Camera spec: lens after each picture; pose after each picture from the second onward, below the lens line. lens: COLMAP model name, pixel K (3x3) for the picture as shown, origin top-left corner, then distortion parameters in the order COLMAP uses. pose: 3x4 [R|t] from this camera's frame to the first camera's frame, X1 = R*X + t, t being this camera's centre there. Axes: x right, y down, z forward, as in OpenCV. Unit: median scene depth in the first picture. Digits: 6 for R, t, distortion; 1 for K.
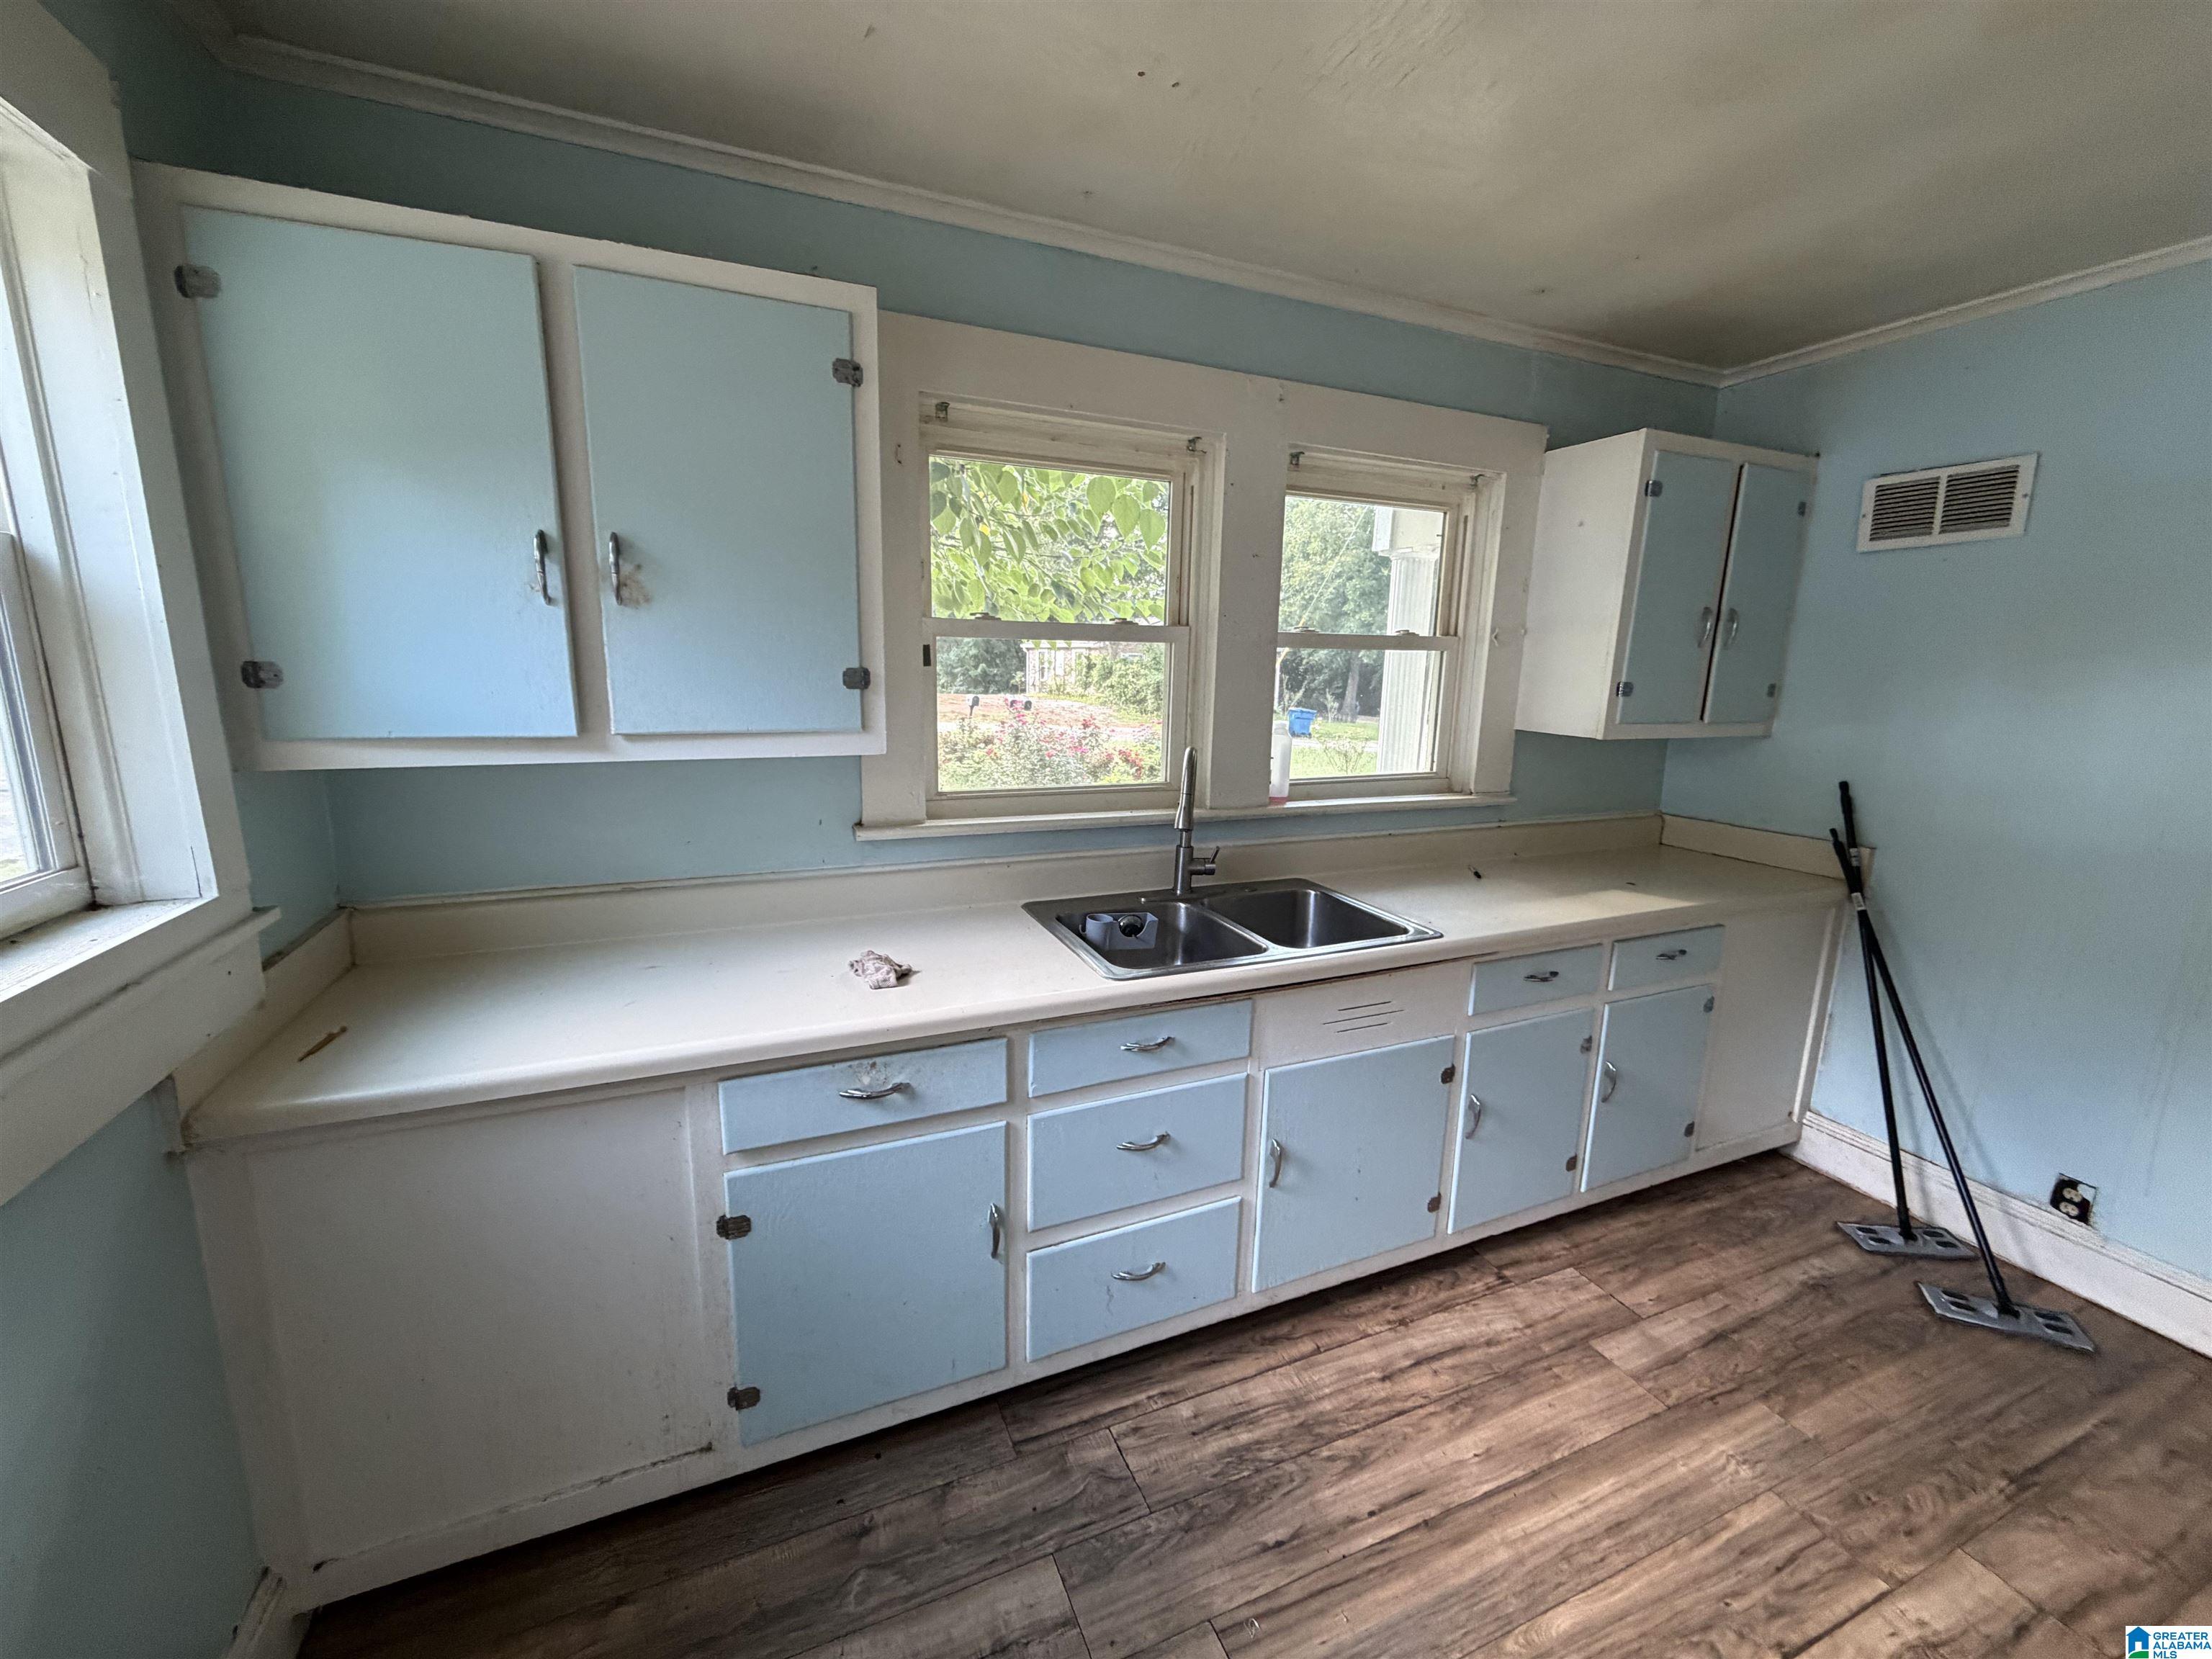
lens RADIAL K [[878.3, 0, 1103.9], [0, 878.3, 830.5], [0, 0, 1]] dist [-0.000013, -0.000165]
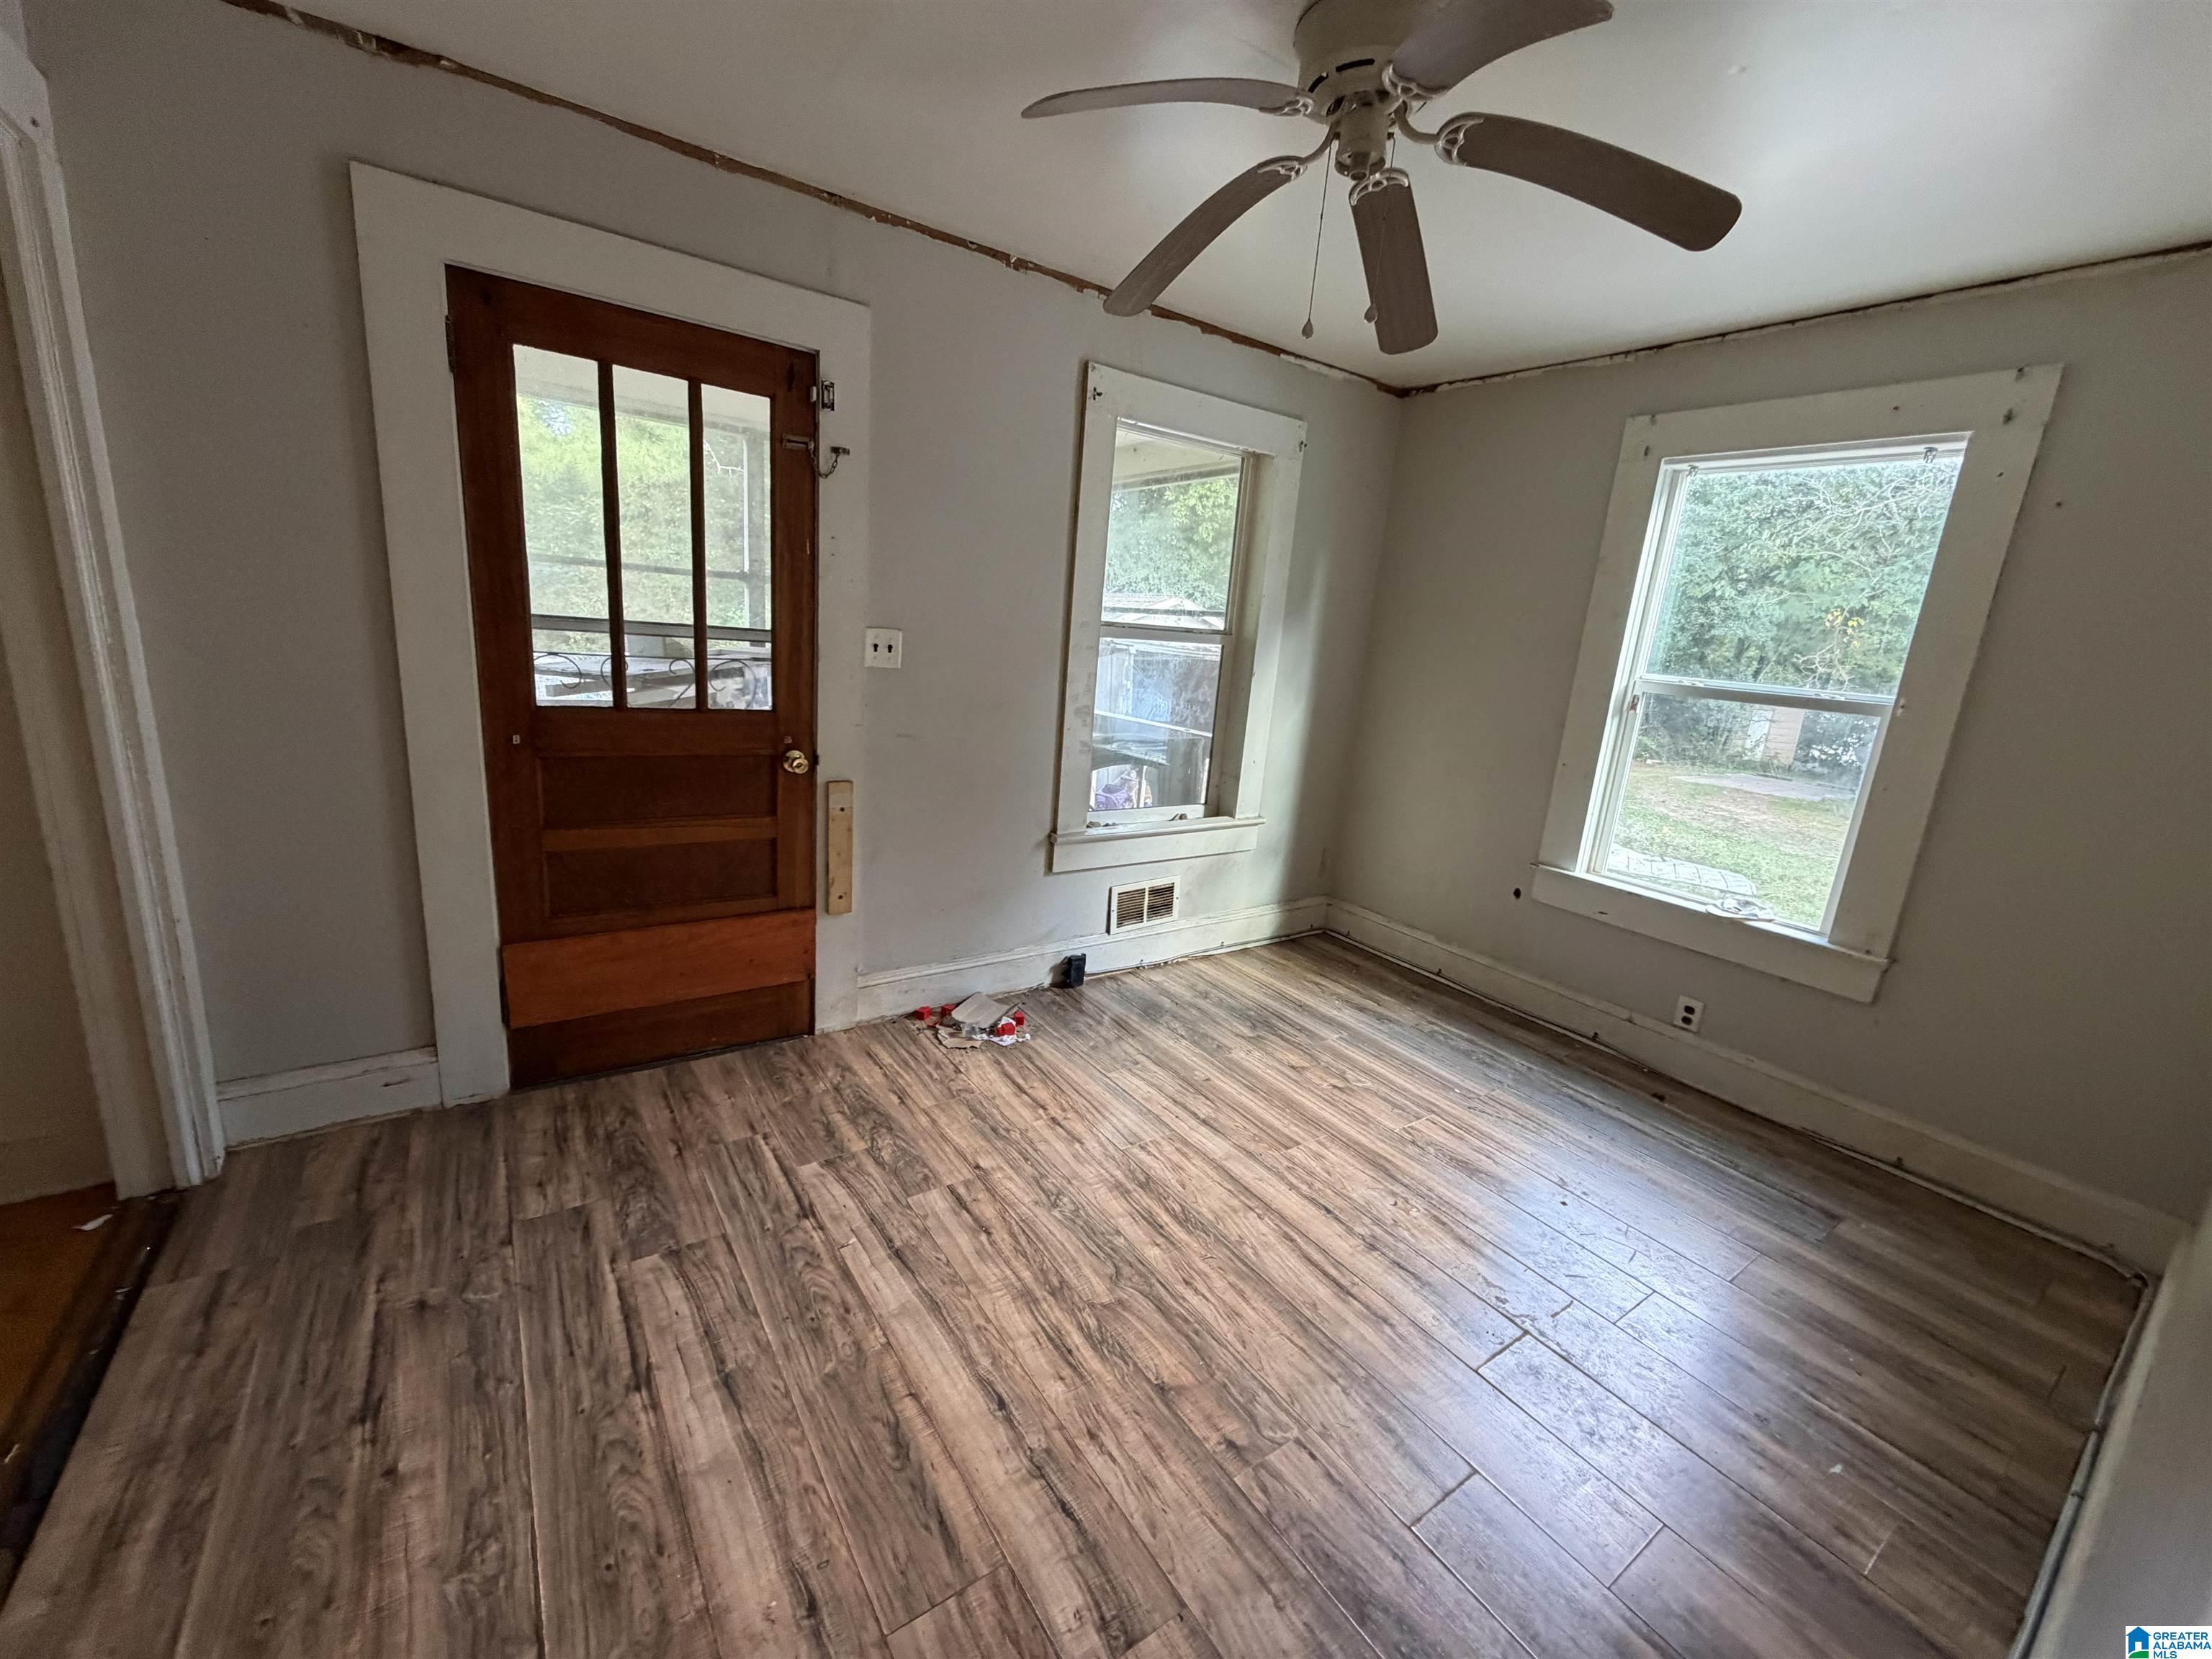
lens RADIAL K [[878.3, 0, 1106.0], [0, 878.3, 822.8], [0, 0, 1]] dist [-0.000013, -0.000165]
pose [[-0.203912, -0.256336, 0.944834, -0.588140], [0.093759, 0.955562, 0.279481, -0.136437], [-0.974489, 0.145577, -0.170817, 0.962117]]
